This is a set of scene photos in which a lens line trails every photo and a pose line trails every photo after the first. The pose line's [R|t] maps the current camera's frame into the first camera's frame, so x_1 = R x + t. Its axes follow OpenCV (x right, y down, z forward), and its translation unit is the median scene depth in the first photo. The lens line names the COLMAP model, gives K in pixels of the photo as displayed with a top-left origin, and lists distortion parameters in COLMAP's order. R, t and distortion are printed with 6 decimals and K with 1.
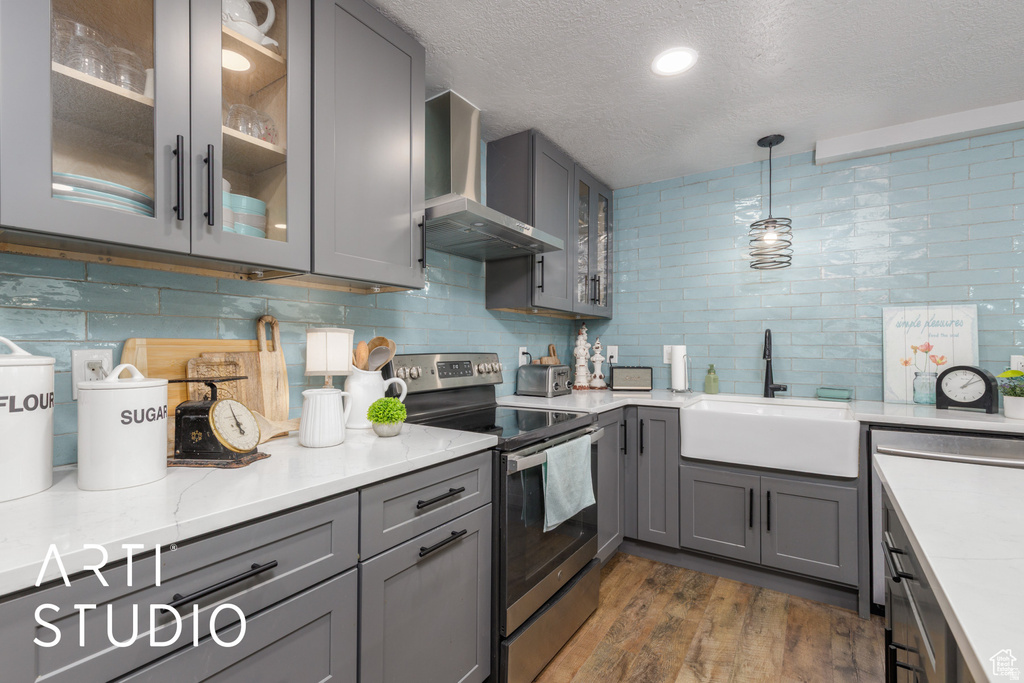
lens RADIAL K [[465.4, 0, 512.1], [0, 465.4, 342.7], [0, 0, 1]] dist [0.004879, 0.000652]
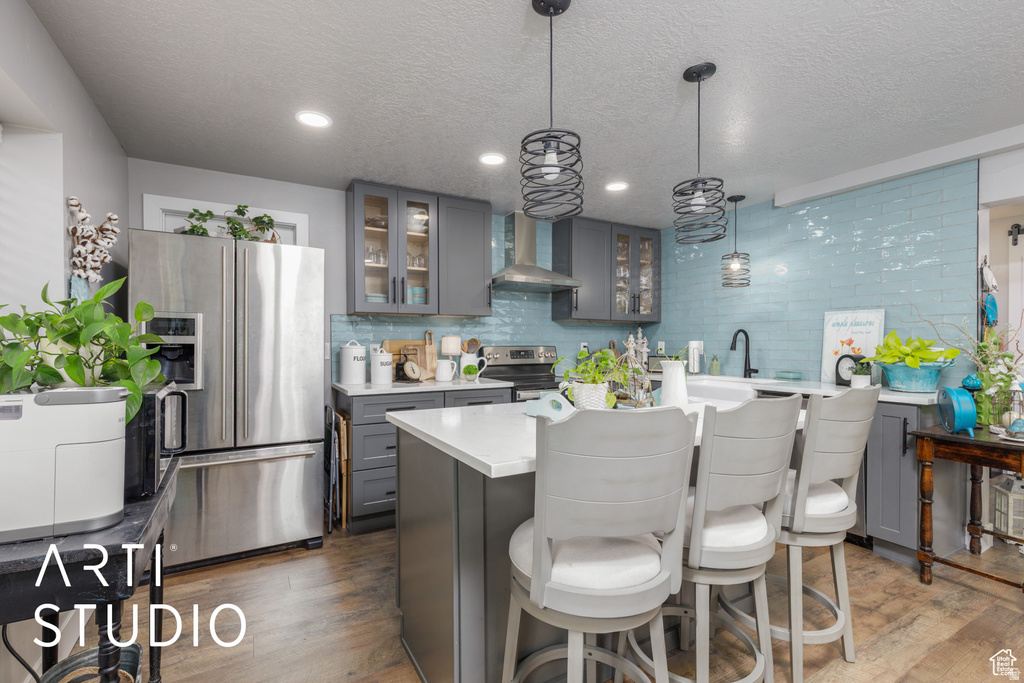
lens RADIAL K [[465.4, 0, 512.5], [0, 465.4, 343.4], [0, 0, 1]] dist [0.004879, 0.000652]
pose [[0.893326, -0.004163, -0.449390, 0.640204], [0.008611, 0.999932, 0.007855, -0.003236], [0.449327, -0.010887, 0.893301, -0.661143]]
